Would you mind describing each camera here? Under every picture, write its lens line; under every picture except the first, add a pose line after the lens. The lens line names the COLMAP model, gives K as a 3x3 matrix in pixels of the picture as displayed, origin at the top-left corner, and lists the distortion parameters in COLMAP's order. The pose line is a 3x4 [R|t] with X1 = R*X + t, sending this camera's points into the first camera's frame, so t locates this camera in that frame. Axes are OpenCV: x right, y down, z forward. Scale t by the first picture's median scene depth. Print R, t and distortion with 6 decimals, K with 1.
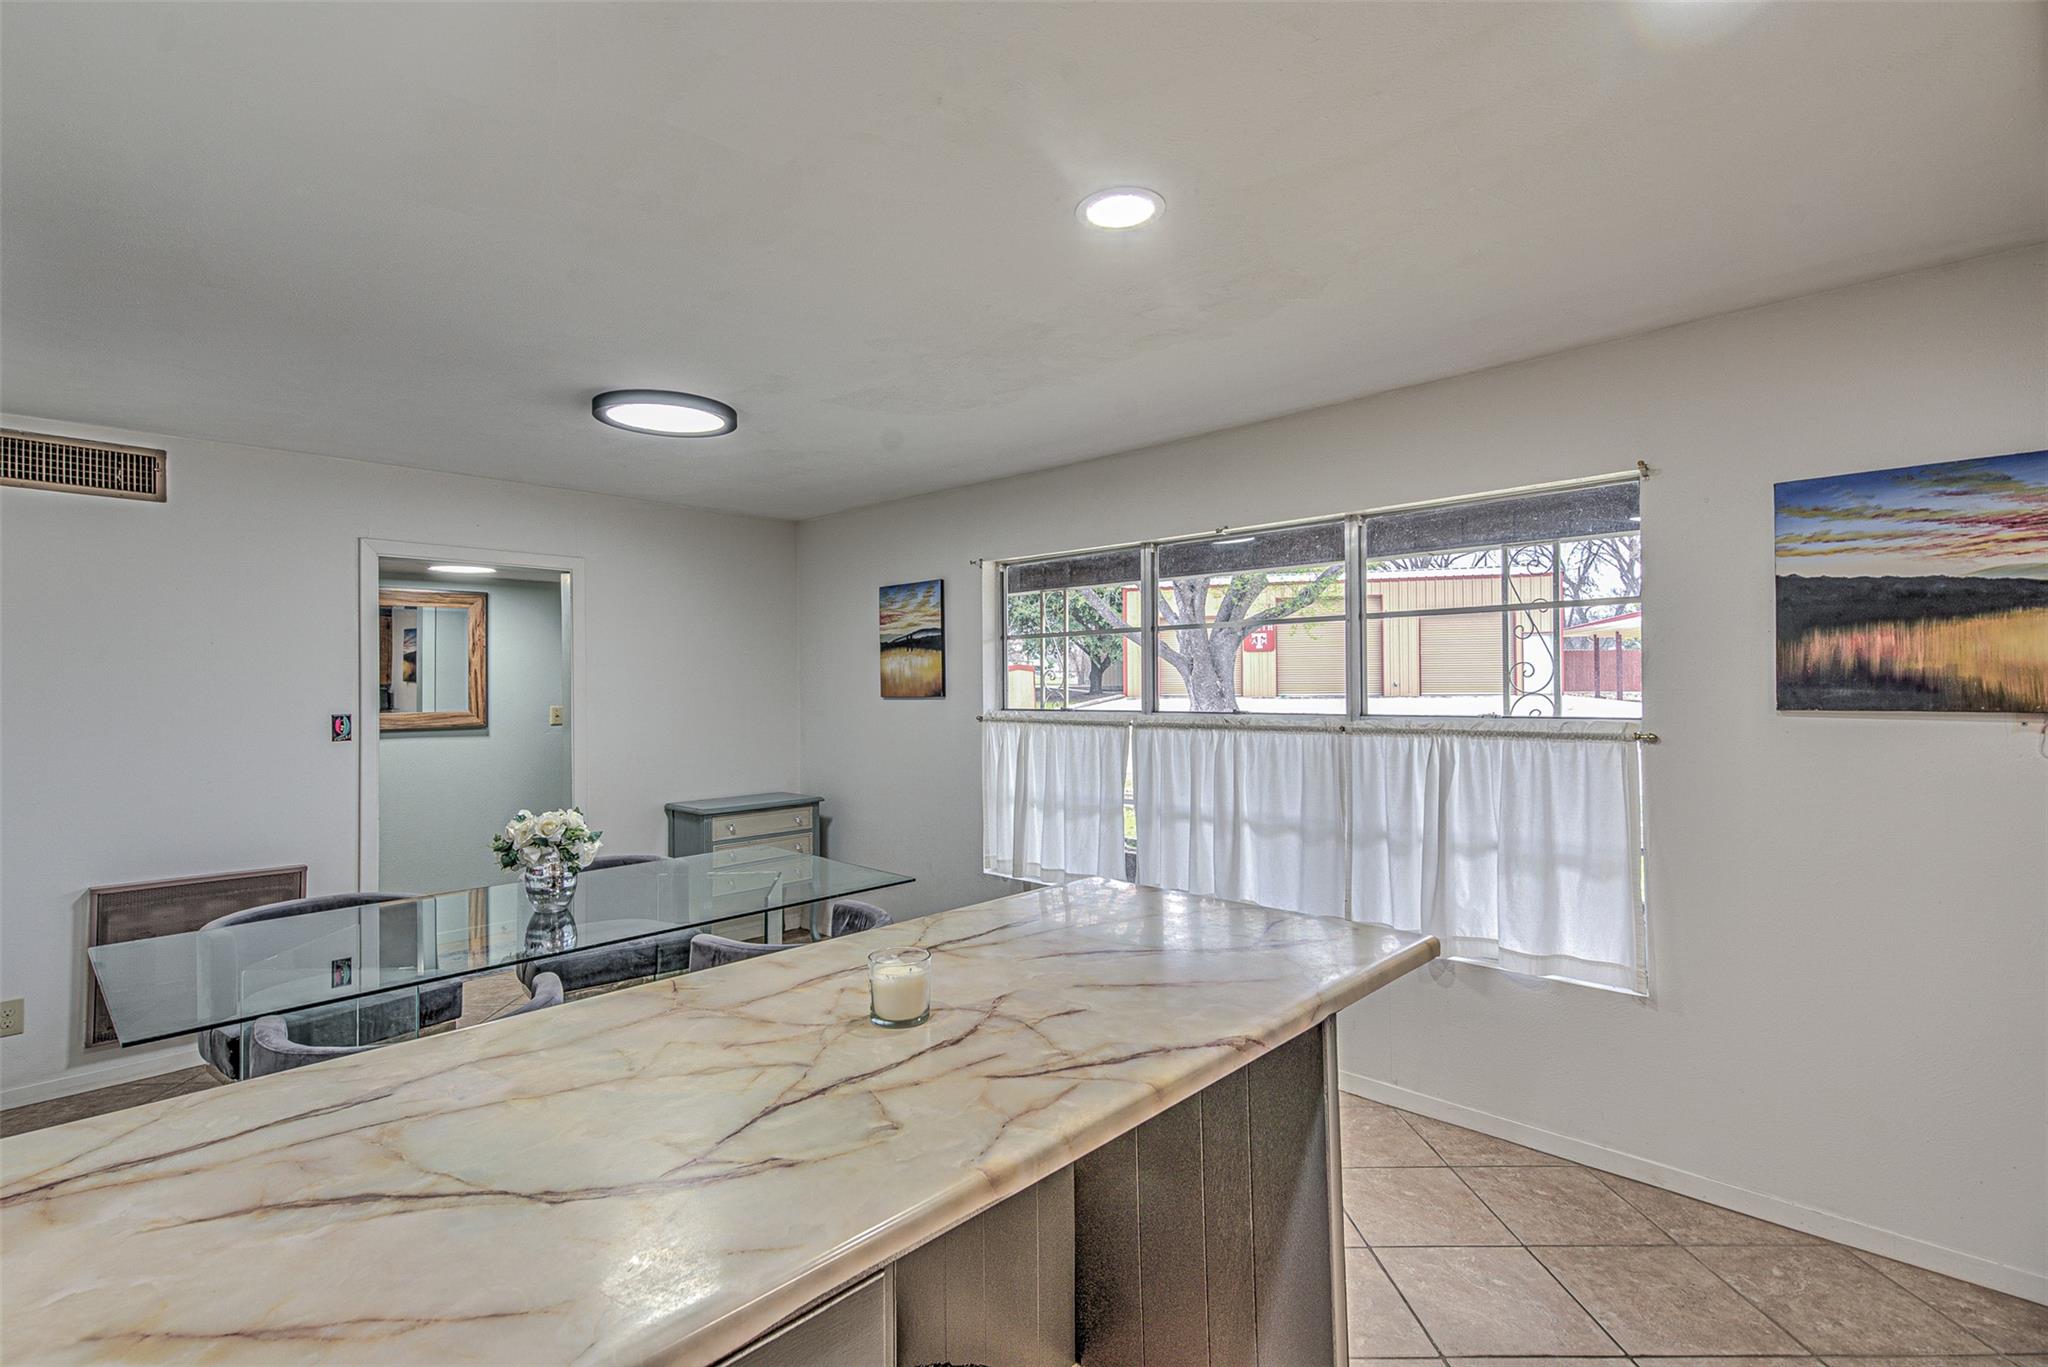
lens RADIAL K [[940.9, 0, 977.0], [0, 940.9, 681.1], [0, 0, 1]] dist [-0.000732, 0.000839]
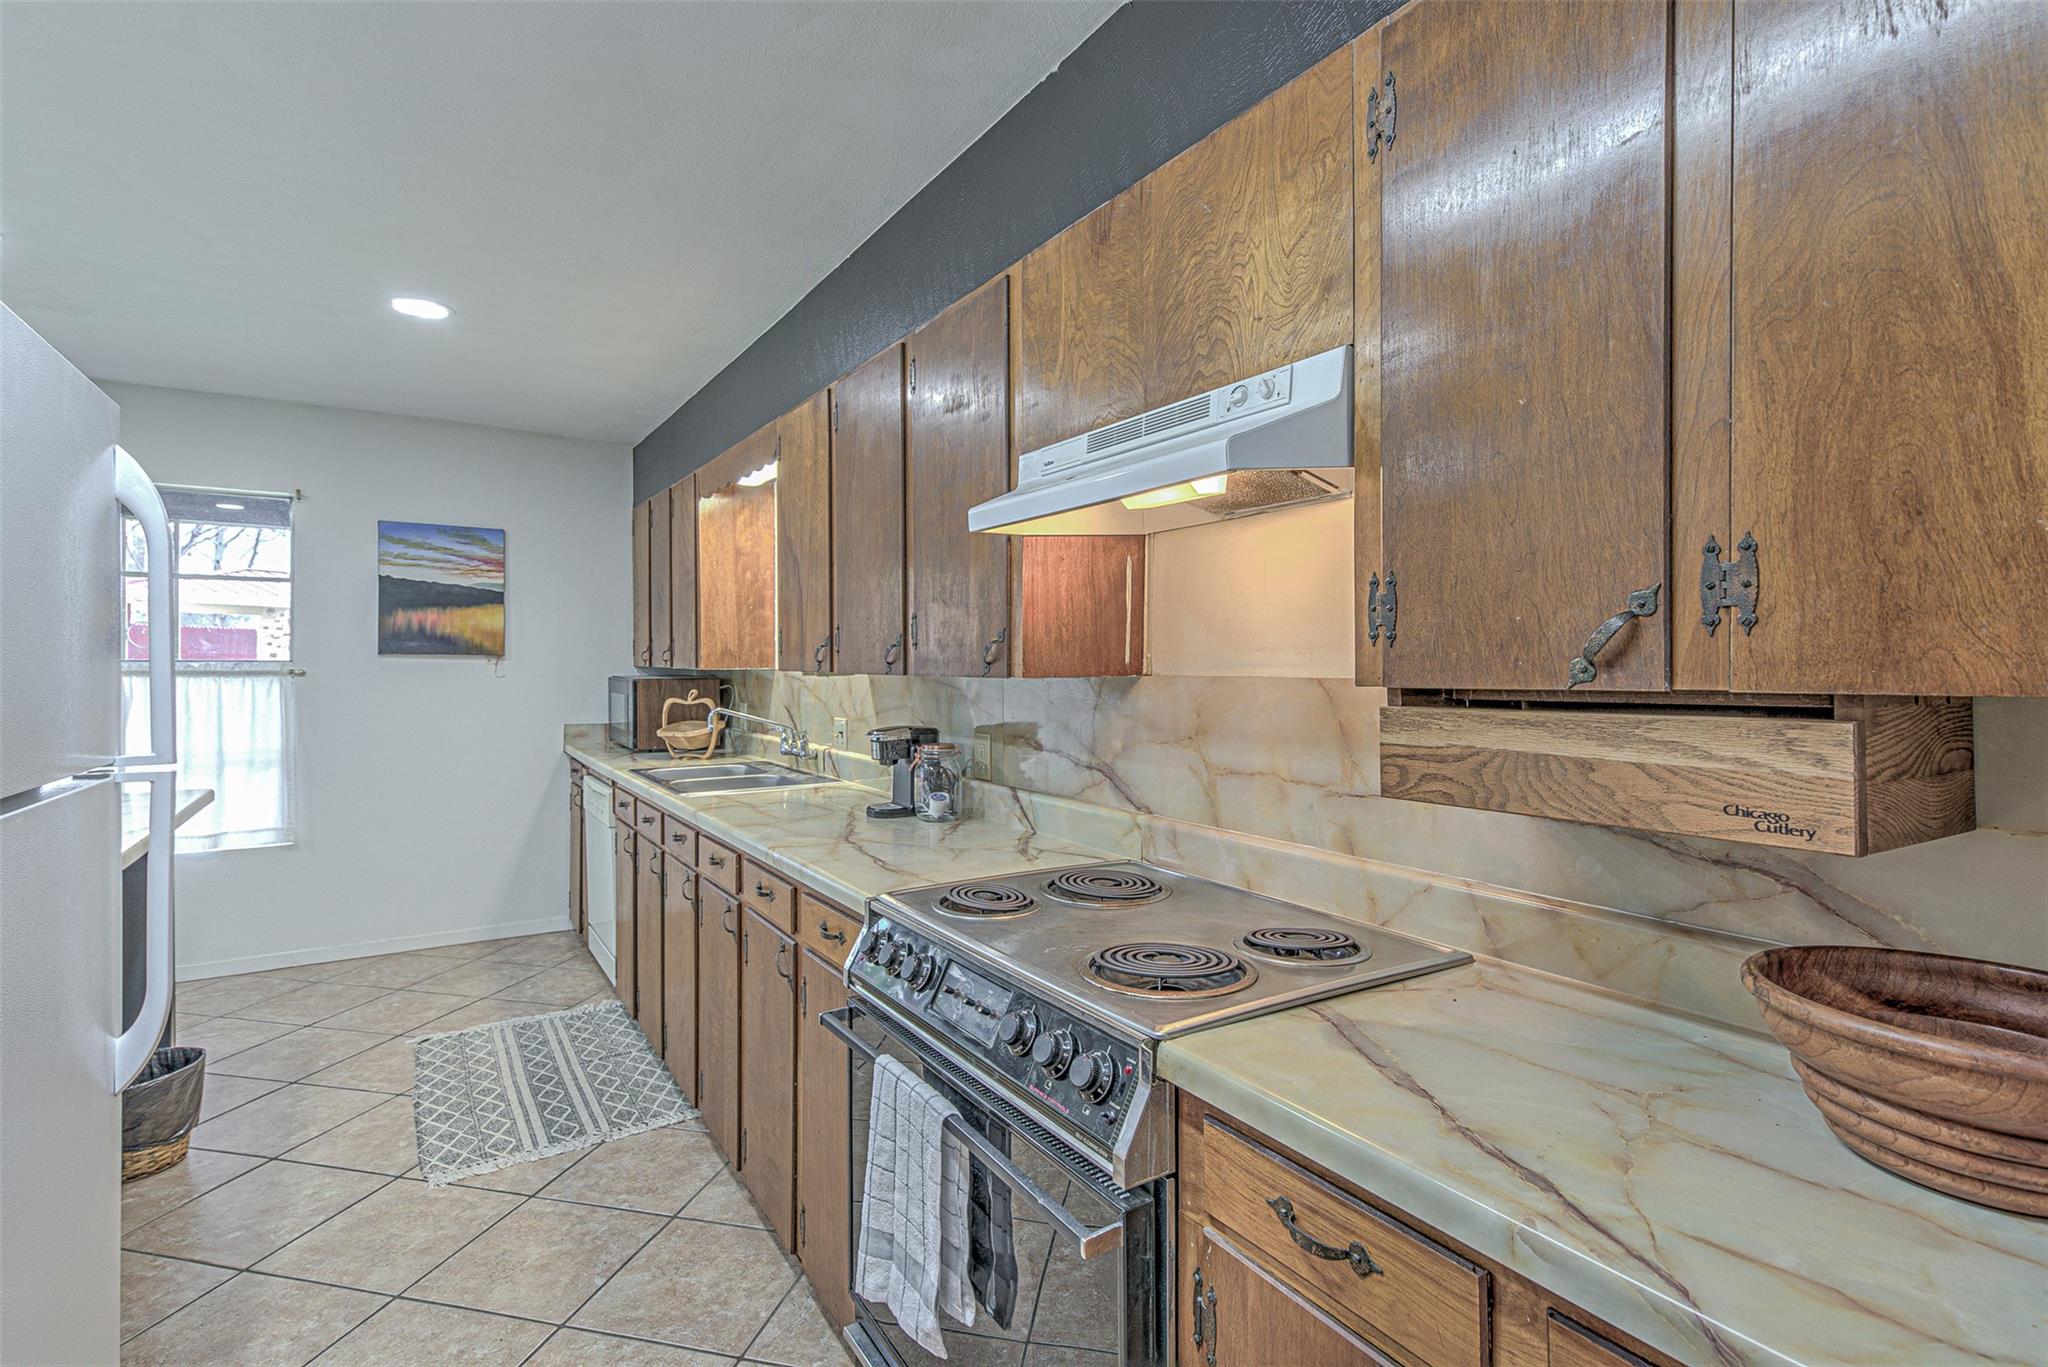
lens RADIAL K [[940.9, 0, 1043.3], [0, 940.9, 658.4], [0, 0, 1]] dist [-0.000732, 0.000839]
pose [[0.199464, -0.000122, 0.979905, -1.850107], [-0.014329, 0.999893, 0.003042, 0.051246], [-0.979800, -0.014647, 0.199441, -1.665211]]
